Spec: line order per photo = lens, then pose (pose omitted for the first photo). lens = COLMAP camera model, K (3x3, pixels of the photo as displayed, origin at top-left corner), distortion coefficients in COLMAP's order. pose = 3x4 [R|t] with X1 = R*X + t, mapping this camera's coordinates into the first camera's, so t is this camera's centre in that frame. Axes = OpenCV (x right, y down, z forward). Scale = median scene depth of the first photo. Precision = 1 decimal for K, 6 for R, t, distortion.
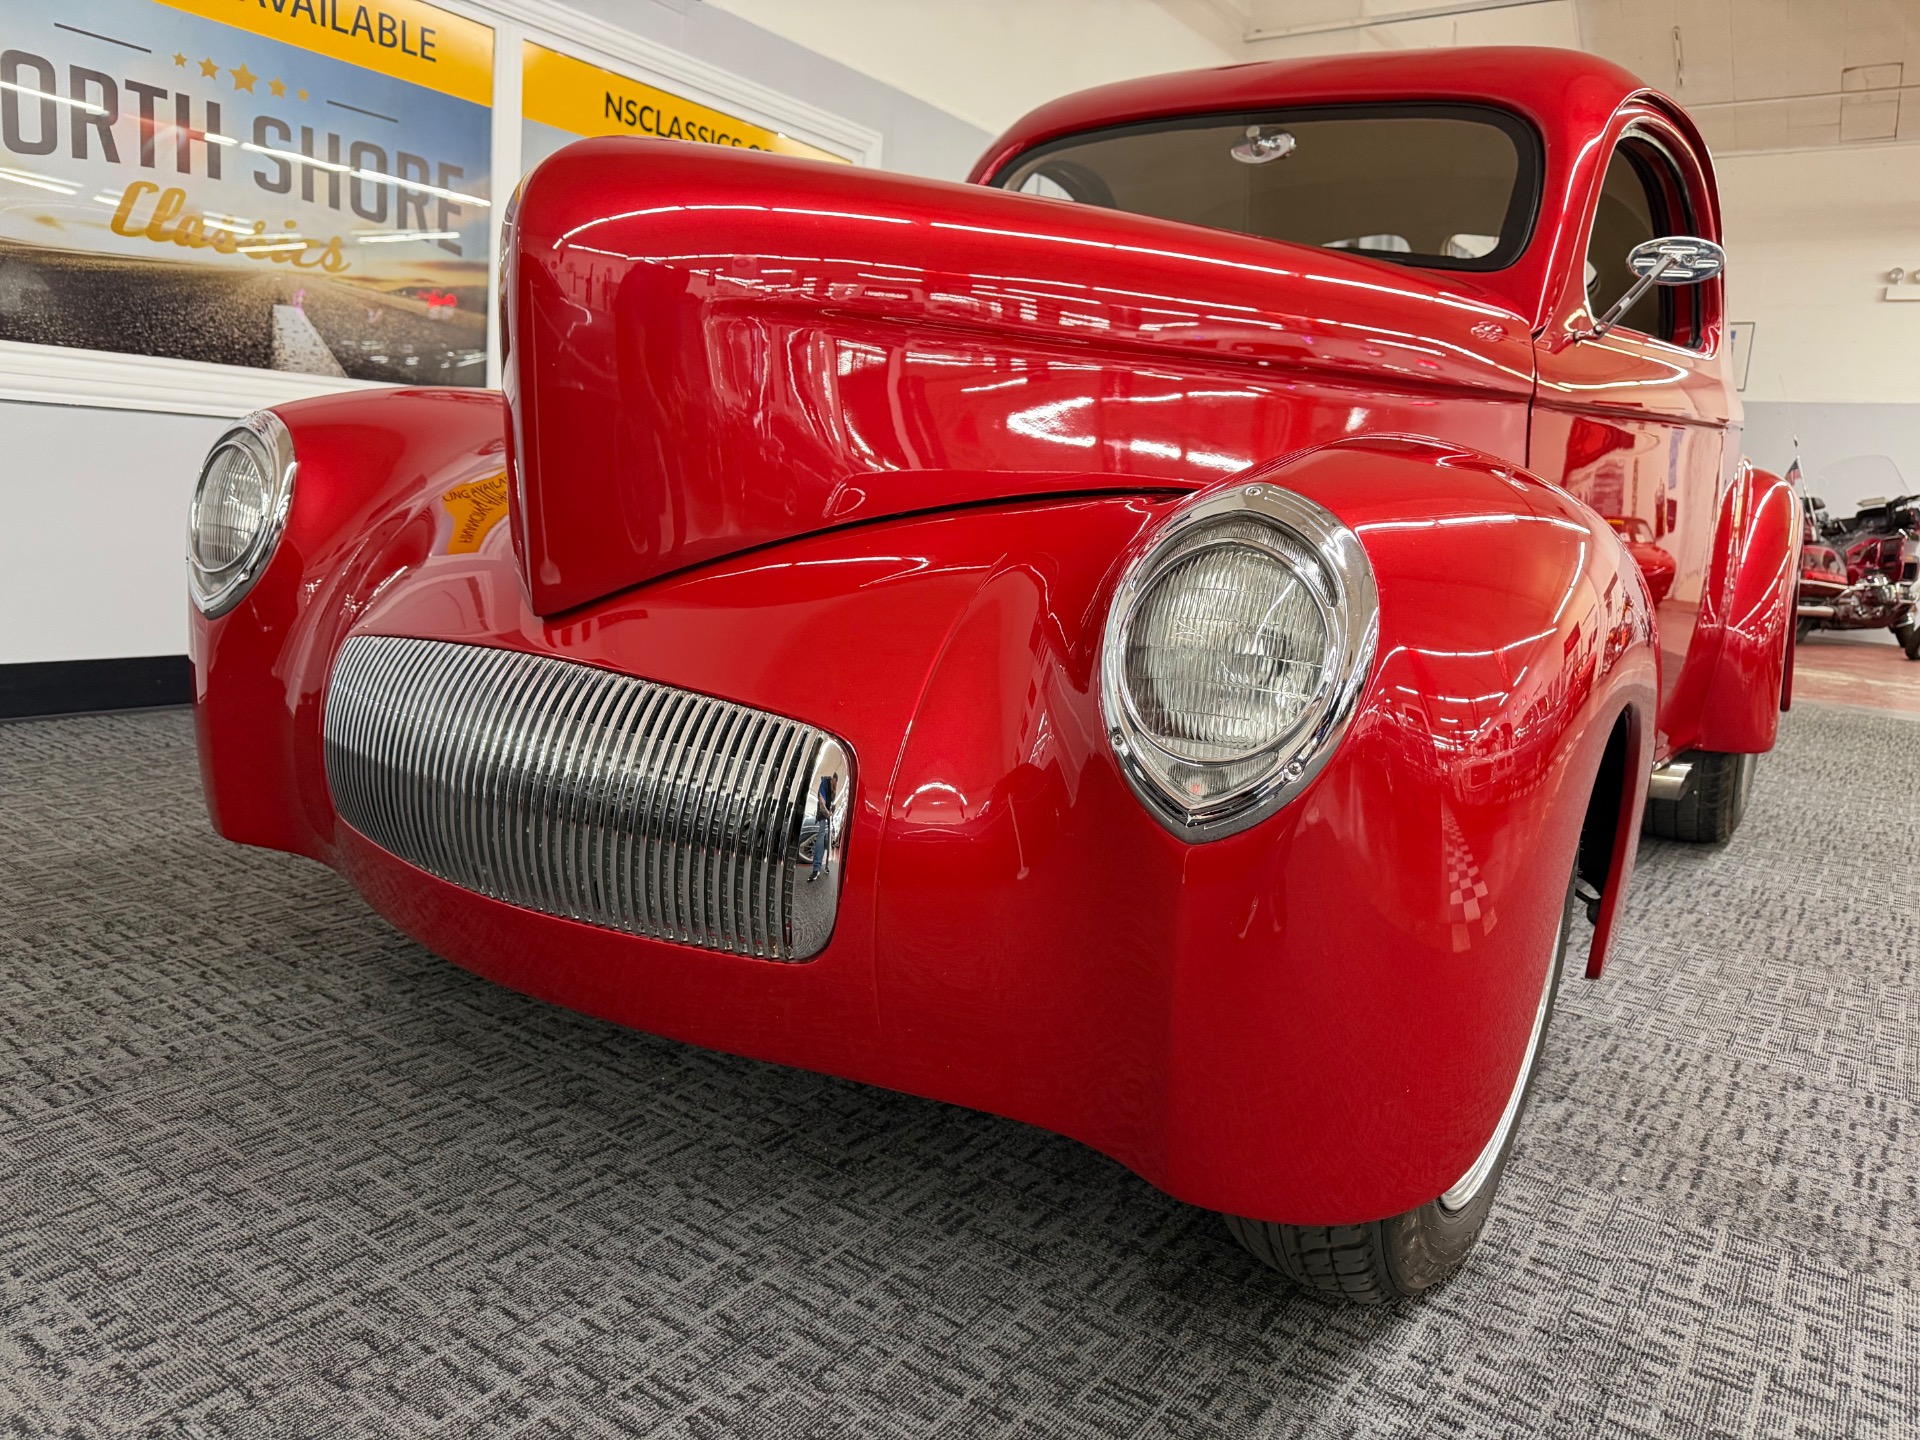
lens RADIAL K [[1361.6, 0, 958.7], [0, 1361.6, 734.1], [0, 0, 1]] dist [0.013861, -0.017035]
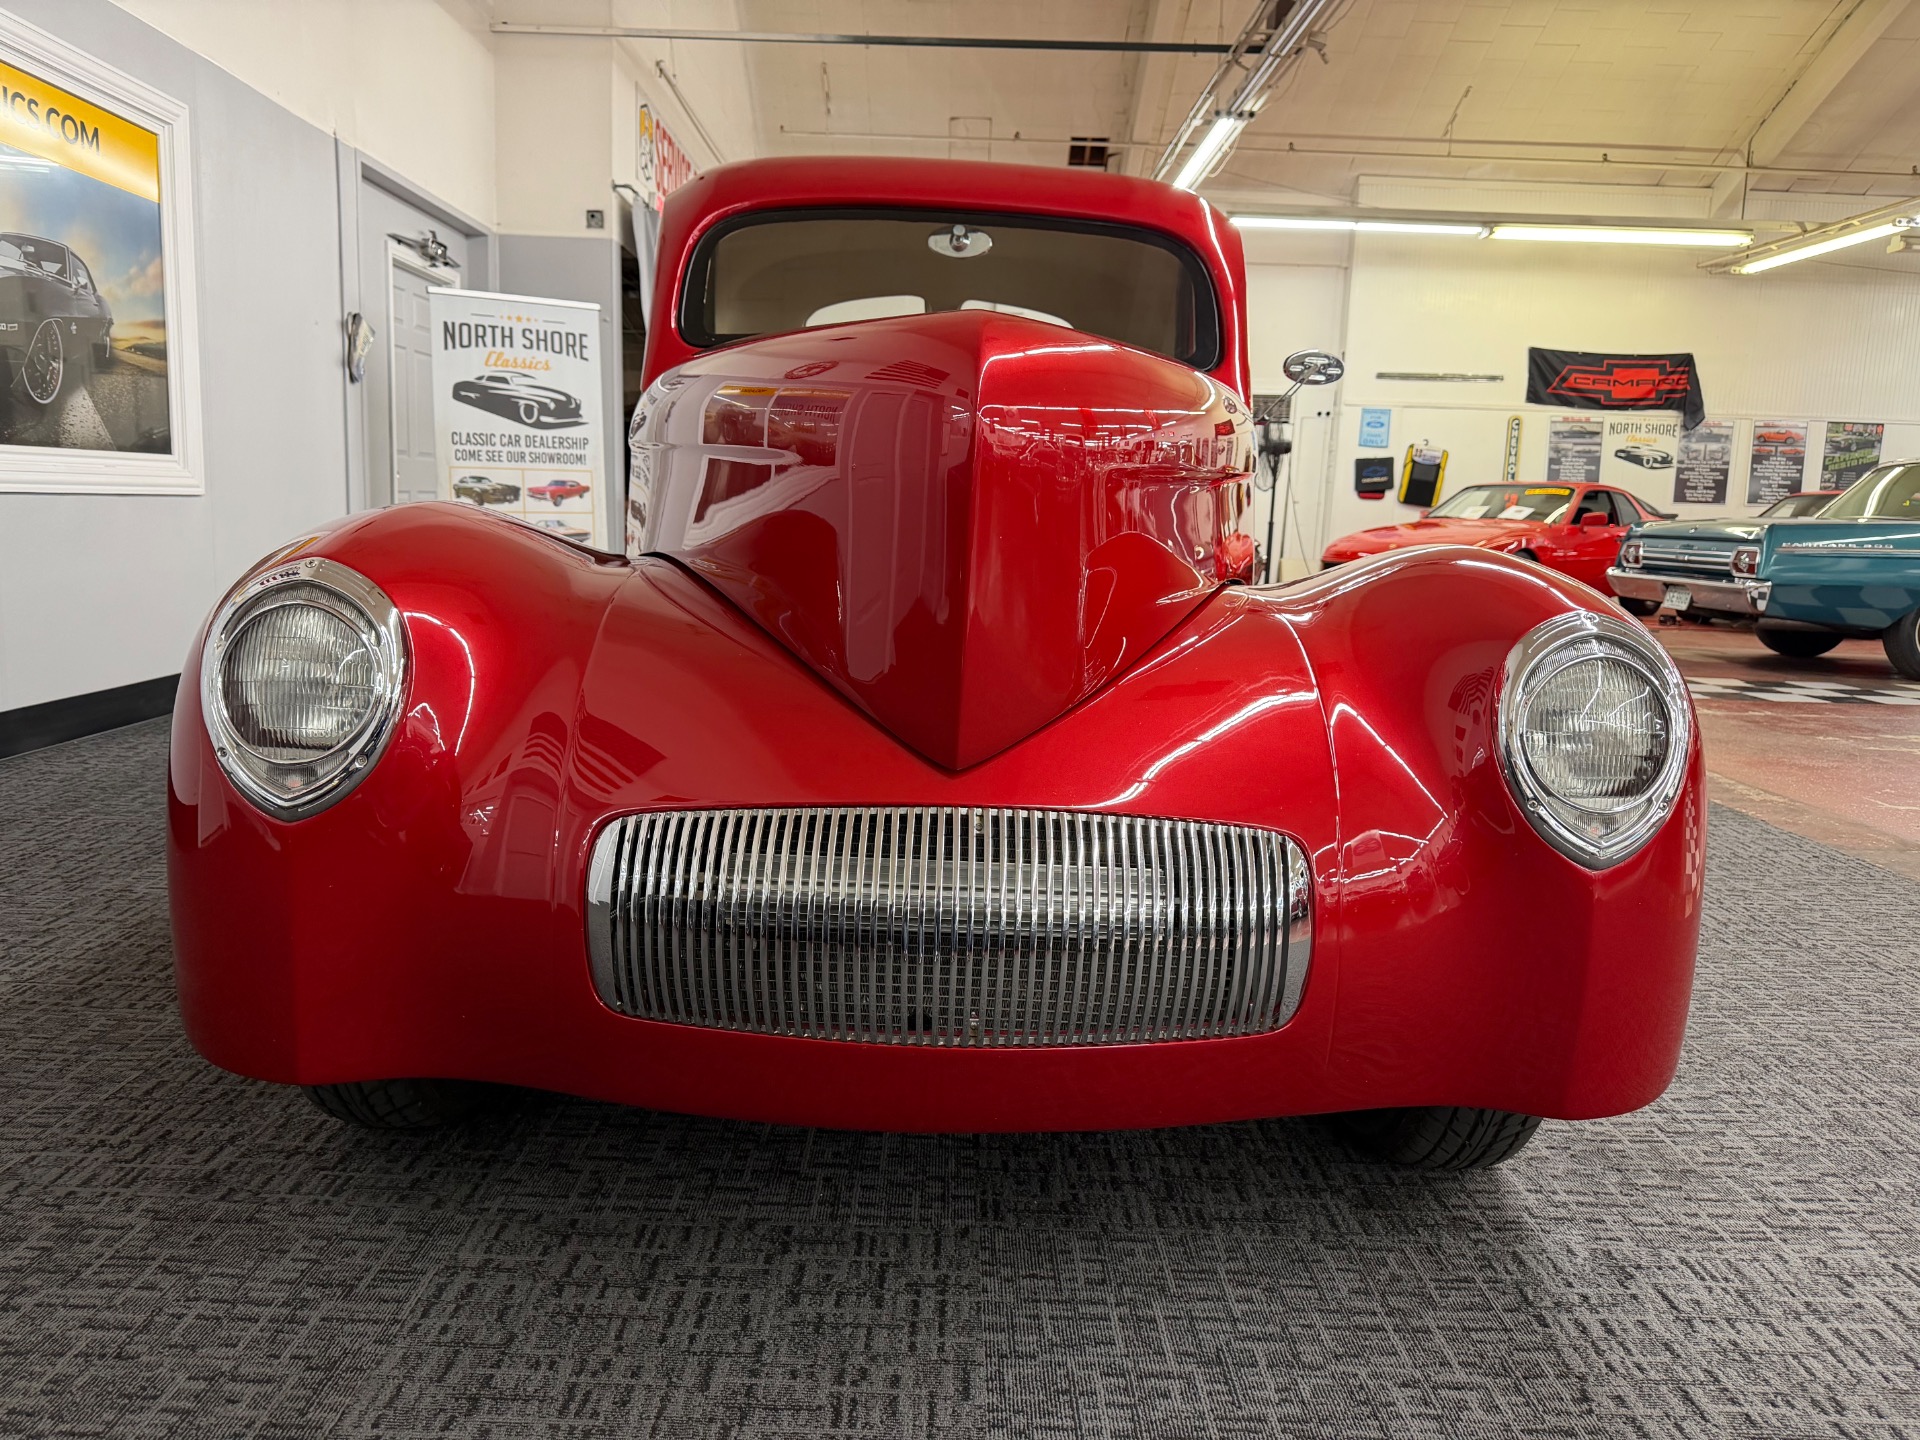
lens RADIAL K [[1361.6, 0, 956.8], [0, 1361.6, 712.1], [0, 0, 1]] dist [0.013861, -0.017035]
pose [[0.815052, -0.129921, 0.564633, -0.622512], [0.126278, 0.990940, 0.045729, -0.123165], [-0.565459, 0.034029, 0.824074, 0.105805]]
